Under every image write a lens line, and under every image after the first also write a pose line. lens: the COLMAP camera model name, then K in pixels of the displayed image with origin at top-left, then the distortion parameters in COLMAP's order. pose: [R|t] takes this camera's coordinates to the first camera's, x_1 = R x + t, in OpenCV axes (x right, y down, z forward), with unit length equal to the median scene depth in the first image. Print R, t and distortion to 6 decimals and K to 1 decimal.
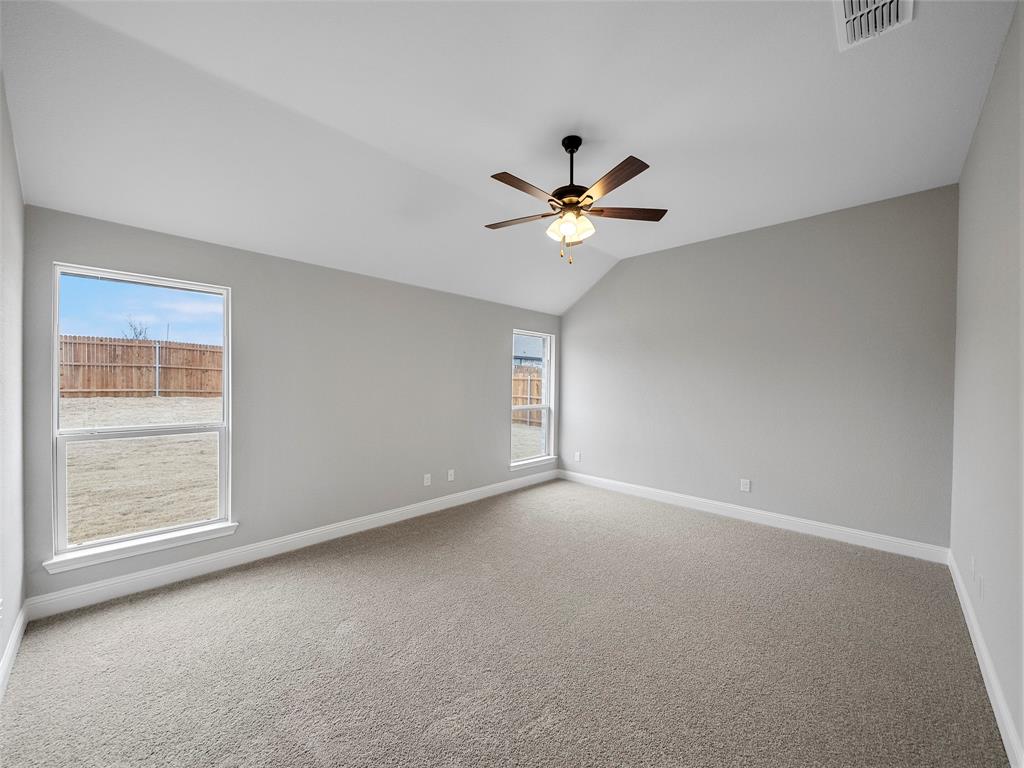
lens RADIAL K [[386.7, 0, 512.0], [0, 386.7, 384.0], [0, 0, 1]] dist [-0.001293, -0.000049]
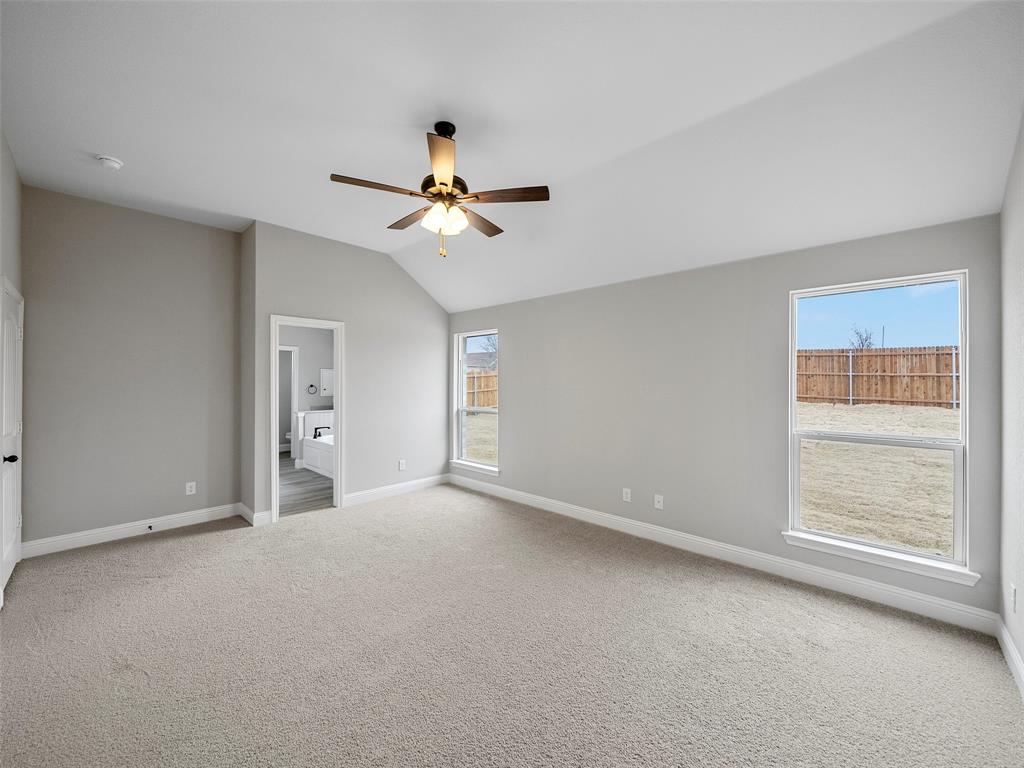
lens RADIAL K [[399.6, 0, 509.7], [0, 399.6, 378.0], [0, 0, 1]] dist [-0.004137, -0.000150]
pose [[0.023388, -0.022238, -0.999479, 0.101521], [-0.010479, 0.999692, -0.022488, 0.001023], [0.999672, 0.011000, 0.023148, 0.105554]]
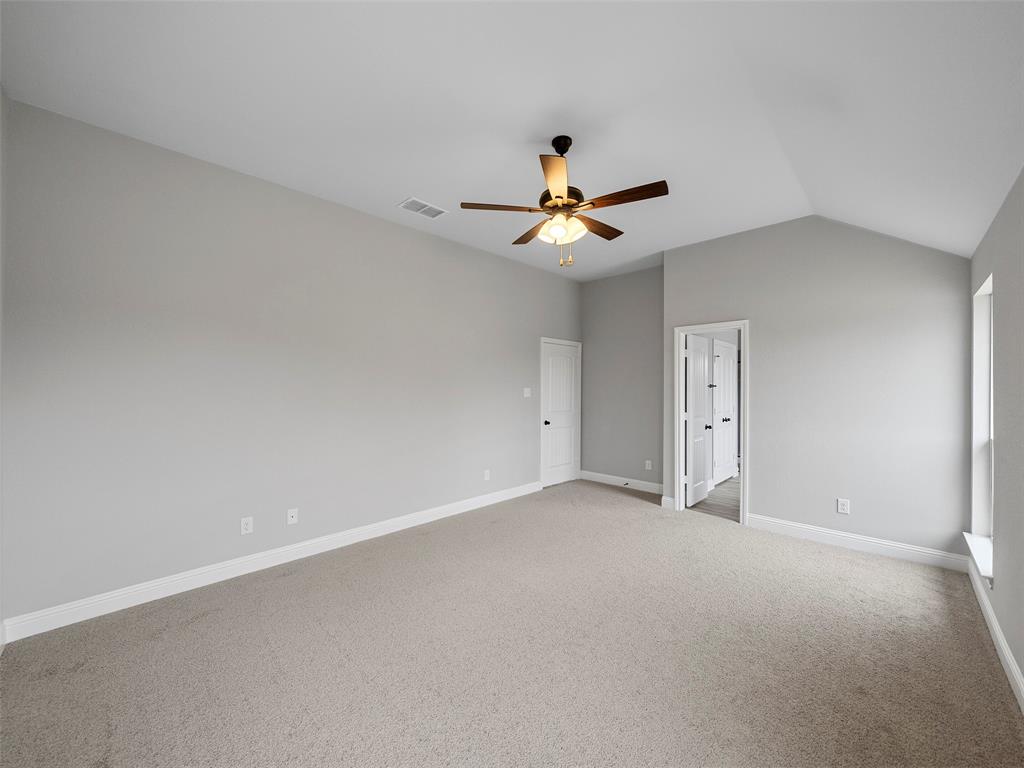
lens RADIAL K [[399.6, 0, 509.7], [0, 399.6, 378.0], [0, 0, 1]] dist [-0.004137, -0.000150]
pose [[-0.999870, -0.014692, -0.006583, 0.024715], [-0.014645, 0.999868, -0.007016, -0.001151], [0.006686, -0.006918, -0.999954, 0.187380]]
